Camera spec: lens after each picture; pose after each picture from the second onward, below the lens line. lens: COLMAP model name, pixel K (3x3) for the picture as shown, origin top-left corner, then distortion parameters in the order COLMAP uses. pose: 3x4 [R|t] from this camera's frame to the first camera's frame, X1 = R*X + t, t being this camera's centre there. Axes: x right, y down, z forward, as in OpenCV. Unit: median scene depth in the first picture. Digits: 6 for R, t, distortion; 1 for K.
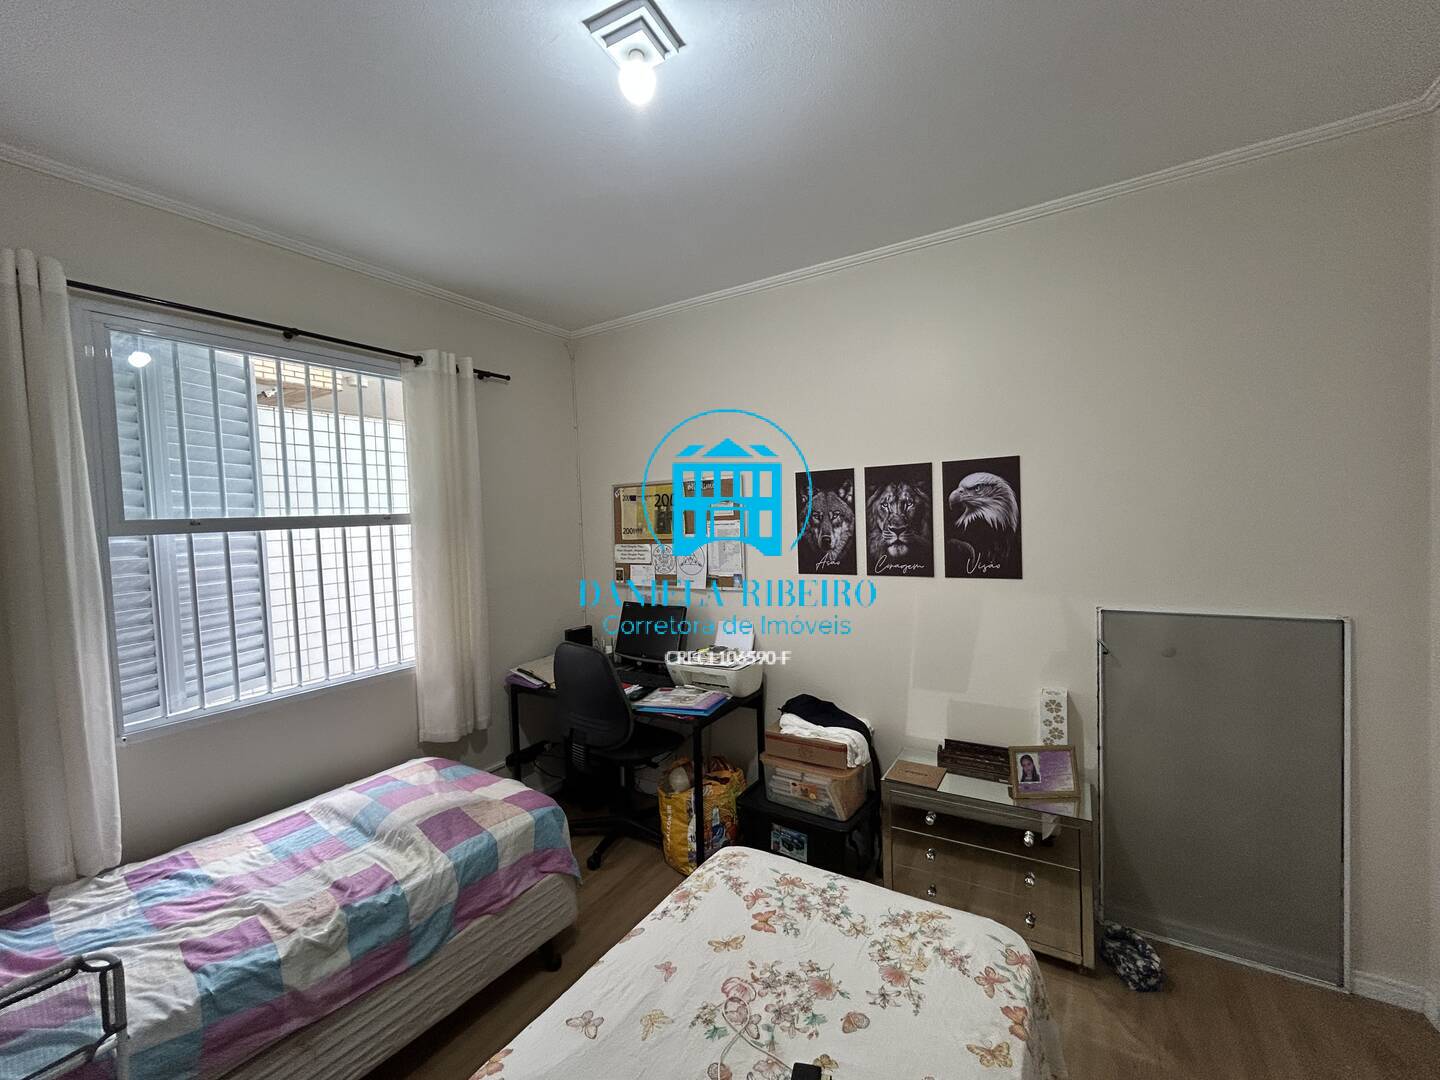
lens RADIAL K [[592.3, 0, 722.7], [0, 592.3, 535.3], [0, 0, 1]] dist [-0.000712, 0.003017]
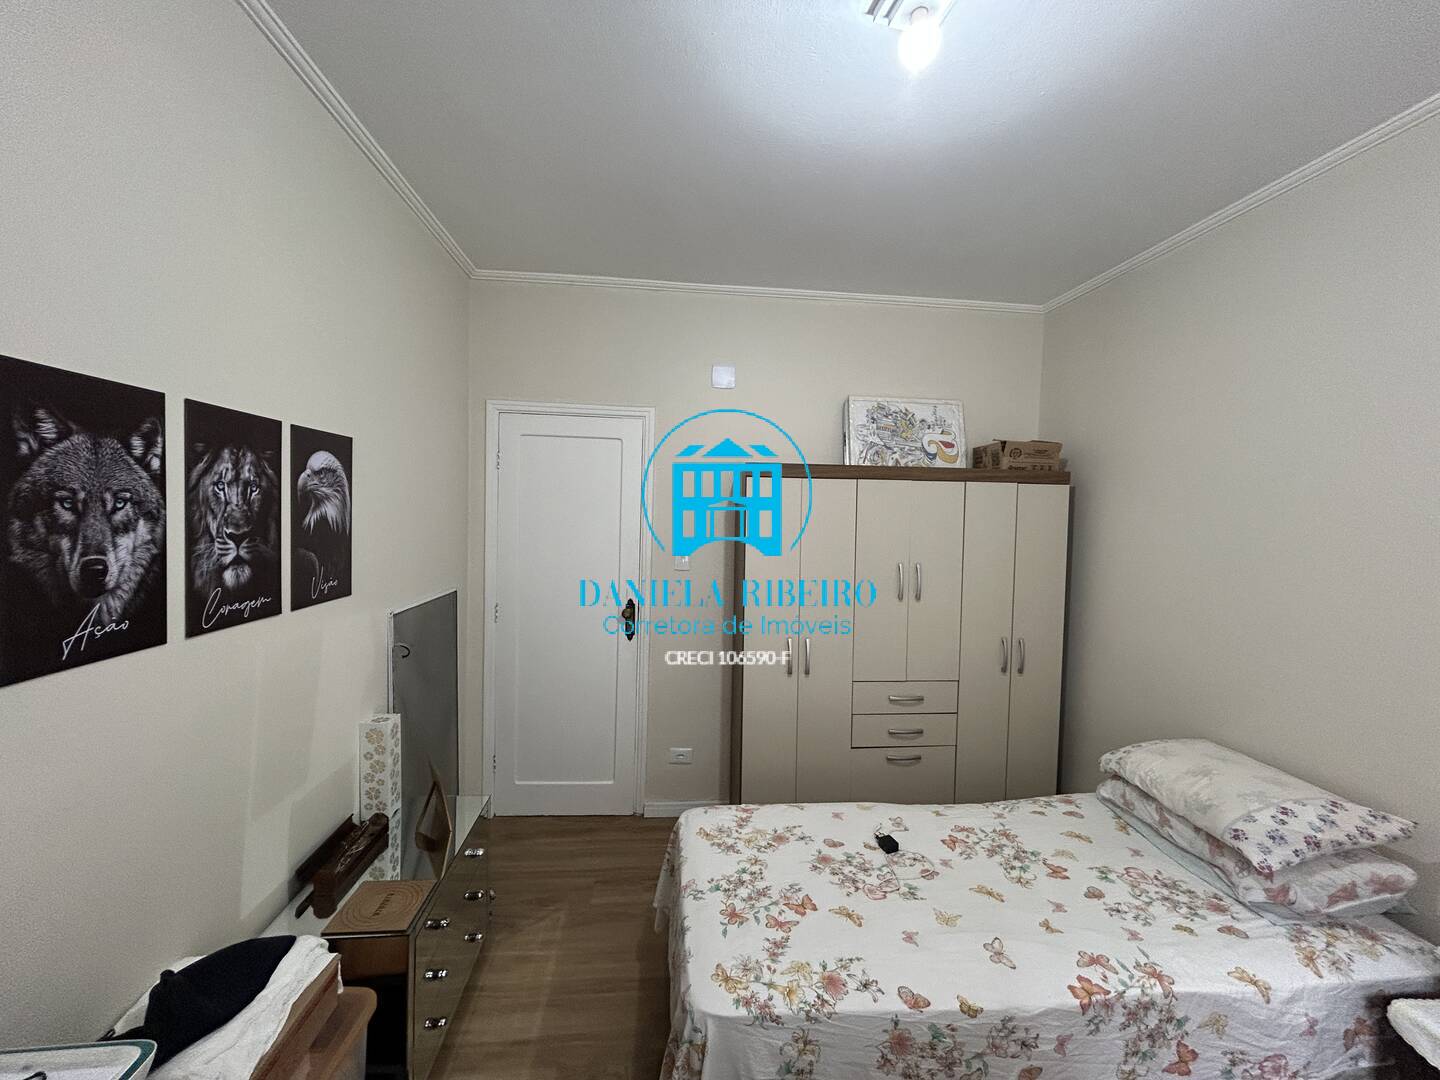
lens RADIAL K [[592.3, 0, 722.7], [0, 592.3, 535.3], [0, 0, 1]] dist [-0.000712, 0.003017]
pose [[-0.612376, -0.013726, 0.790448, -0.376482], [0.014005, 0.999504, 0.028206, -0.018784], [-0.790443, 0.028343, -0.611880, 0.987081]]
